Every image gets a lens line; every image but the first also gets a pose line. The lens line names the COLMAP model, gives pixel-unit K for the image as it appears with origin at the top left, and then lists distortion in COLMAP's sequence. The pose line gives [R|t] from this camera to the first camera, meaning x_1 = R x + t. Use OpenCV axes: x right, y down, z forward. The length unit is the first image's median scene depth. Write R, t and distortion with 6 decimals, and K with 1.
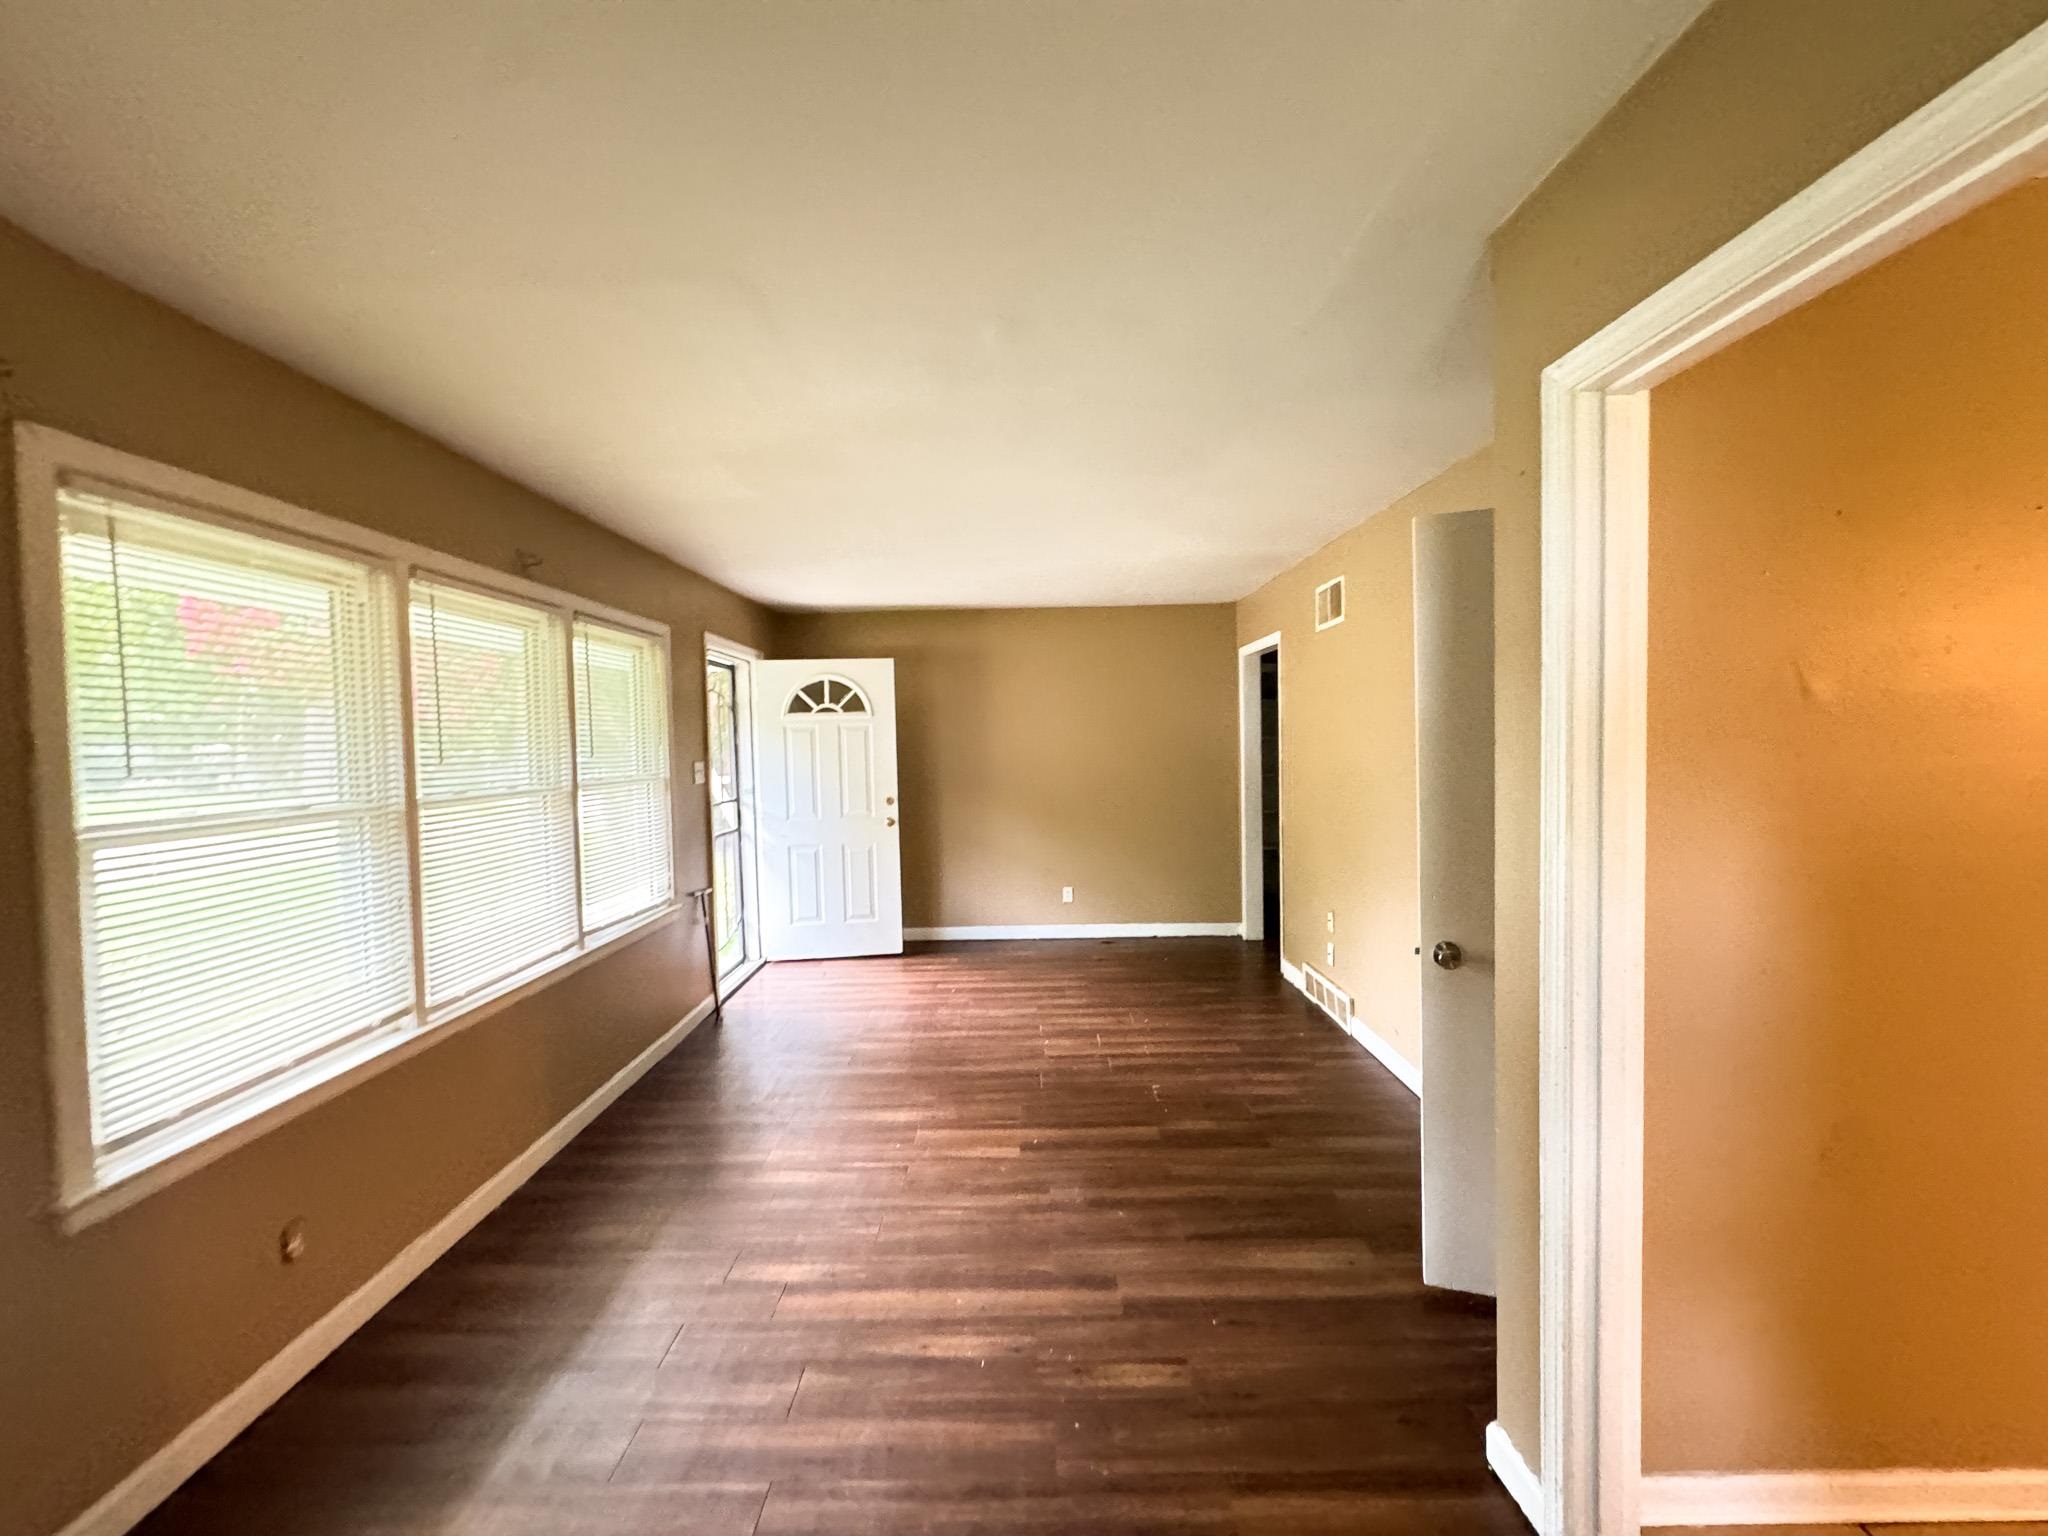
lens RADIAL K [[821.2, 0, 1020.8], [0, 821.2, 766.0], [0, 0, 1]] dist [-0.004638, 0.000484]
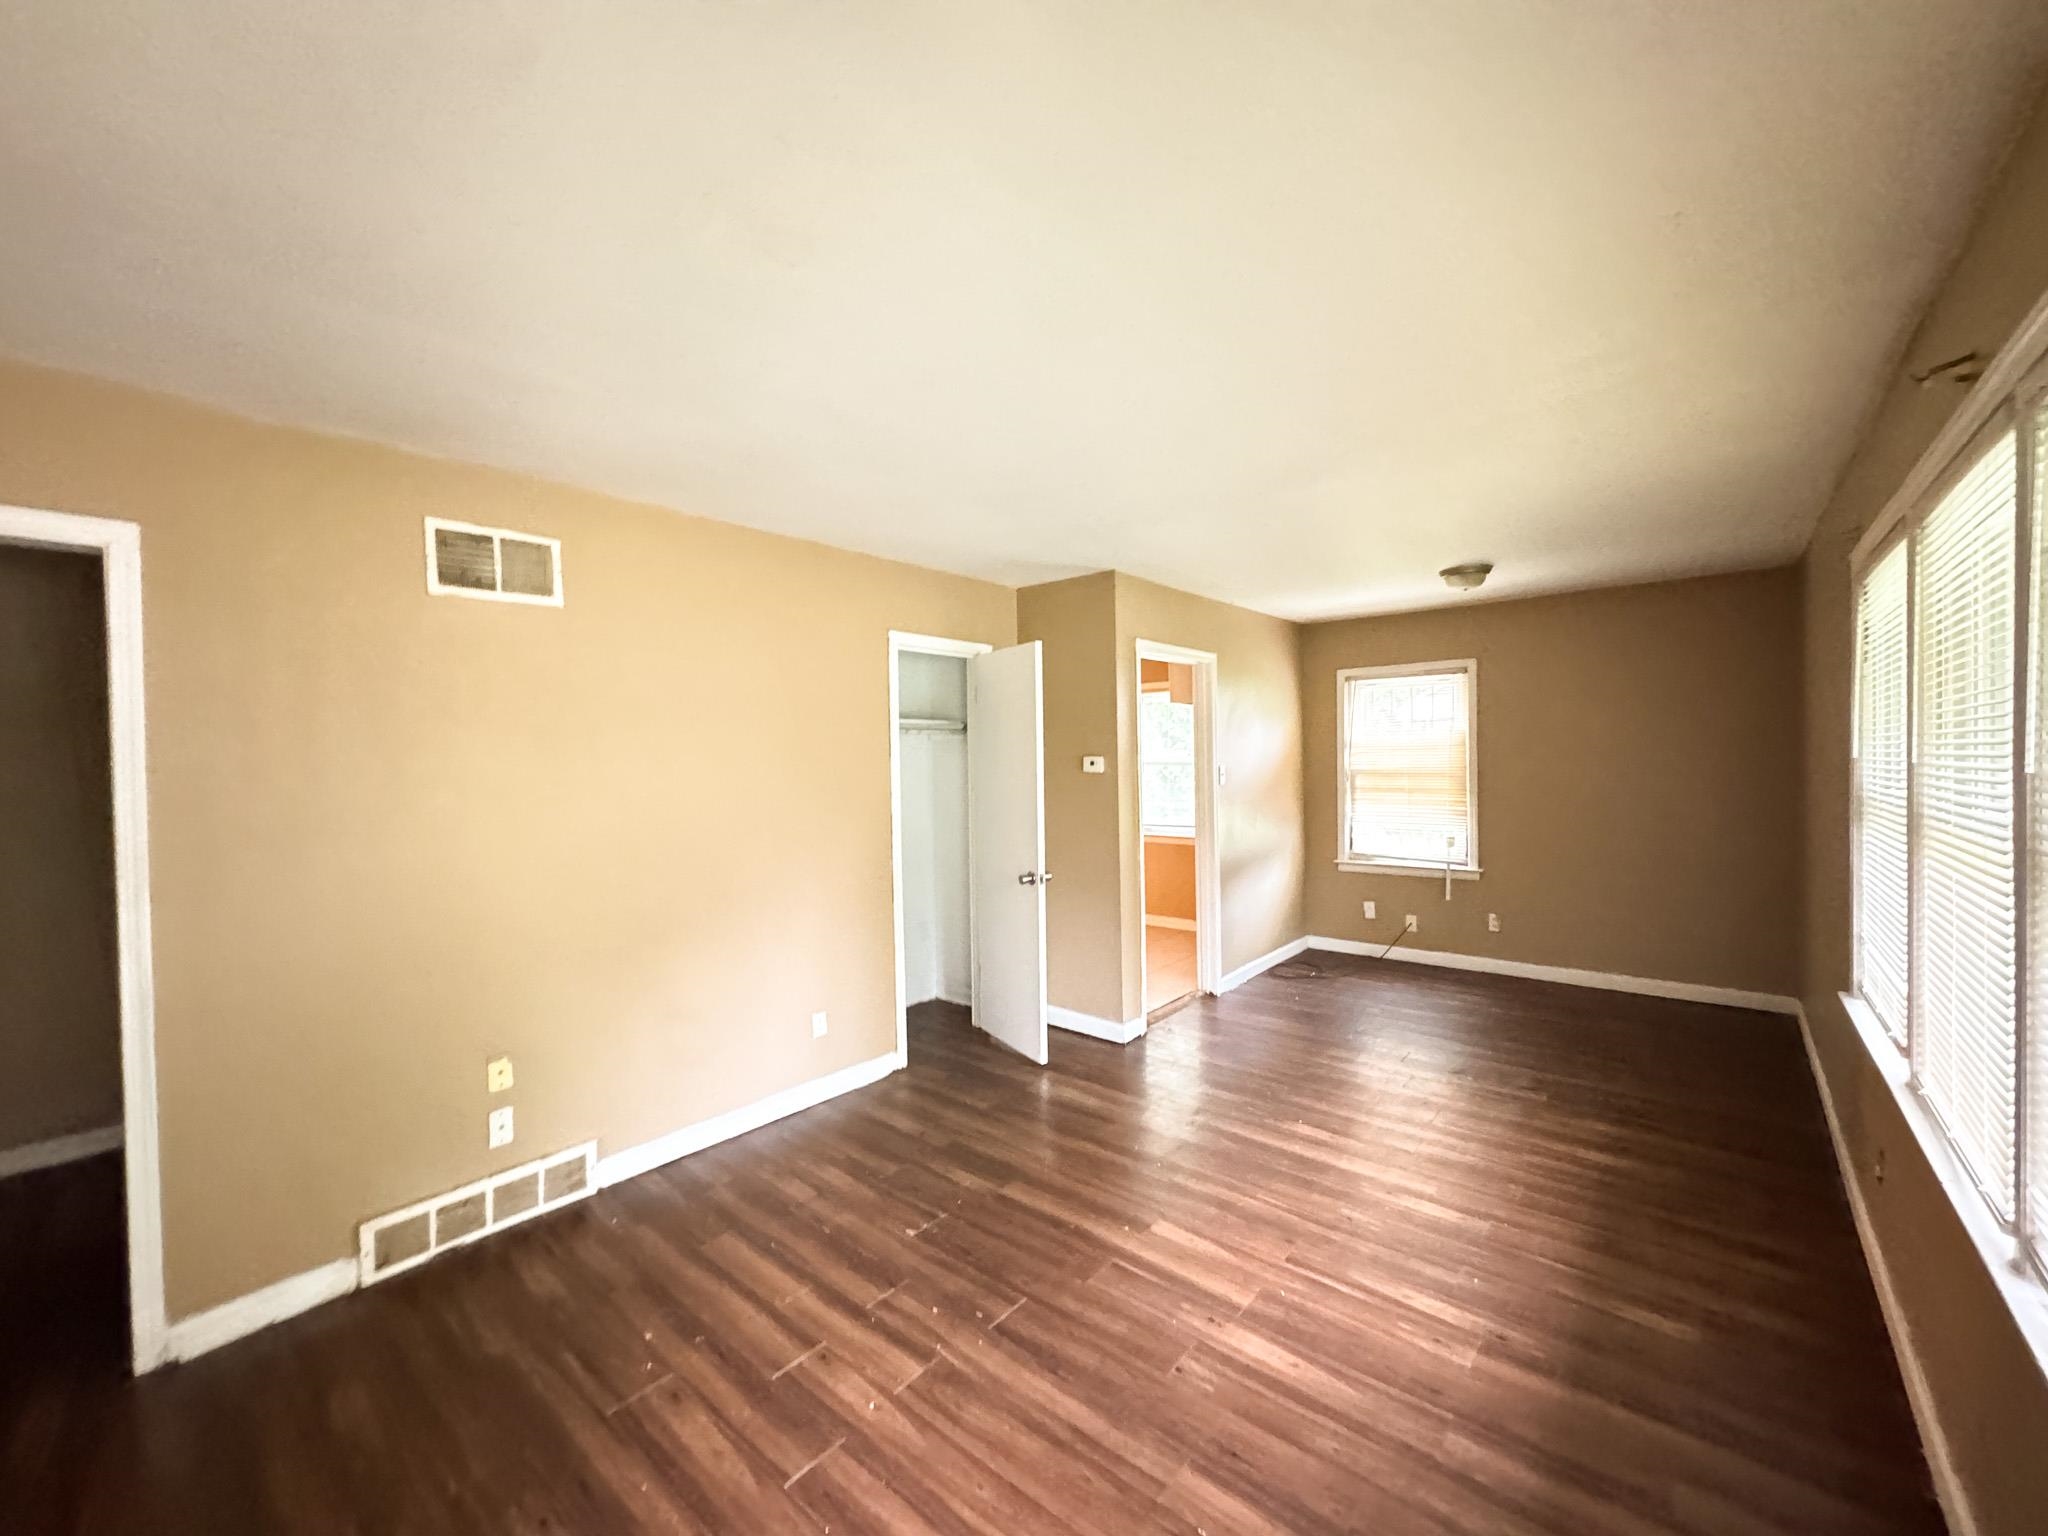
lens RADIAL K [[821.2, 0, 1013.1], [0, 821.2, 779.4], [0, 0, 1]] dist [-0.004638, 0.000484]
pose [[-0.764029, 0.019751, 0.644879, -0.439245], [0.059095, 0.997472, 0.039464, -0.049261], [-0.642470, 0.068261, -0.763265, 1.646389]]
